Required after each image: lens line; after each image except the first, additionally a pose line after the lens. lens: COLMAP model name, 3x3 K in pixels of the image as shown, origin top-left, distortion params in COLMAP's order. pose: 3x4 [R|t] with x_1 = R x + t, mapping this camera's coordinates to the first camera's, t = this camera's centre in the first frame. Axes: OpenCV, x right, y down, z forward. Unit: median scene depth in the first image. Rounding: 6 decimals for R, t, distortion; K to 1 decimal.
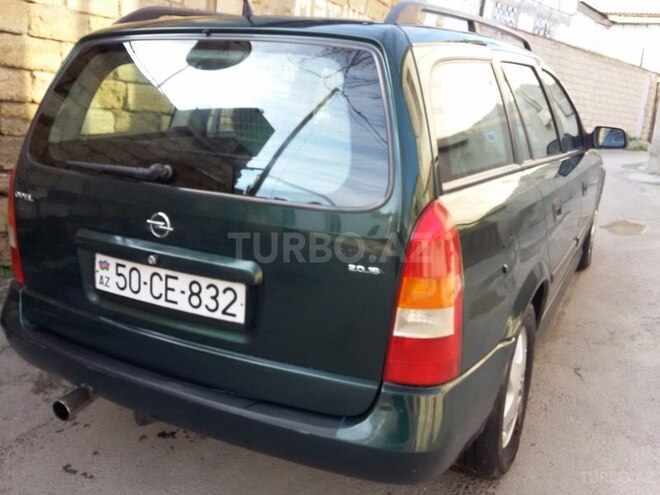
lens RADIAL K [[627.7, 0, 319.3], [0, 627.7, 246.5], [0, 0, 1]] dist [0.099805, -0.201119]
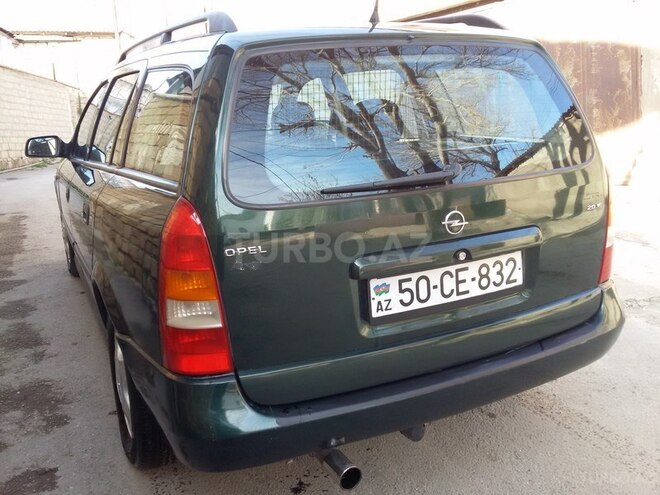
lens RADIAL K [[627.7, 0, 319.3], [0, 627.7, 246.5], [0, 0, 1]] dist [0.099805, -0.201119]
pose [[0.589461, -0.256529, 0.765982, -1.159121], [0.277614, 0.954812, 0.106131, -0.164695], [-0.758595, 0.150088, 0.634040, 0.500322]]
